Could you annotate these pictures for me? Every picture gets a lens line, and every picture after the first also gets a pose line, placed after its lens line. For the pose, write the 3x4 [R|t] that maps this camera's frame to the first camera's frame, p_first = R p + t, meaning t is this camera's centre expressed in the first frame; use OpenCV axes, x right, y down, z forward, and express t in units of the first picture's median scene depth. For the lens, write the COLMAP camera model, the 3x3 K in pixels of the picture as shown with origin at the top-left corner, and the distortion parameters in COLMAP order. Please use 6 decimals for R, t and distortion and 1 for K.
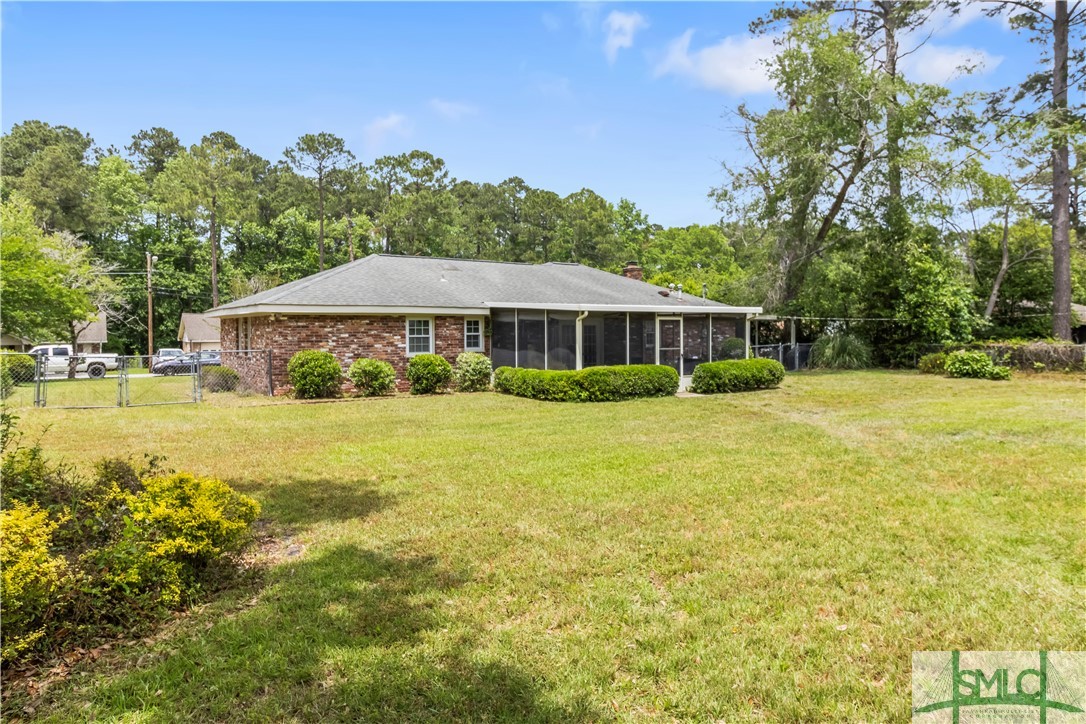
lens RADIAL K [[706.4, 0, 545.8], [0, 706.4, 363.1], [0, 0, 1]] dist [0.014118, 0.000988]
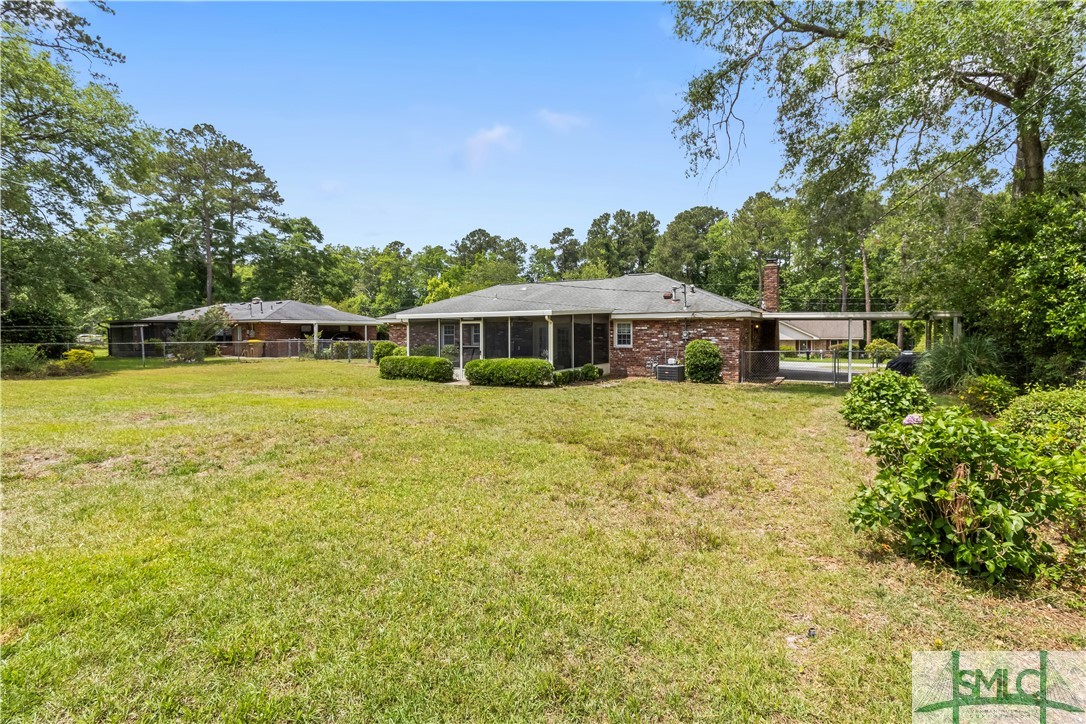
lens RADIAL K [[508.7, 0, 546.4], [0, 508.7, 355.5], [0, 0, 1]] dist [0.005688, -0.001494]
pose [[0.404709, 0.044828, -0.913346, 1.039106], [-0.041432, 0.998671, 0.030657, -0.036701], [0.913506, 0.025434, 0.406029, 0.741059]]
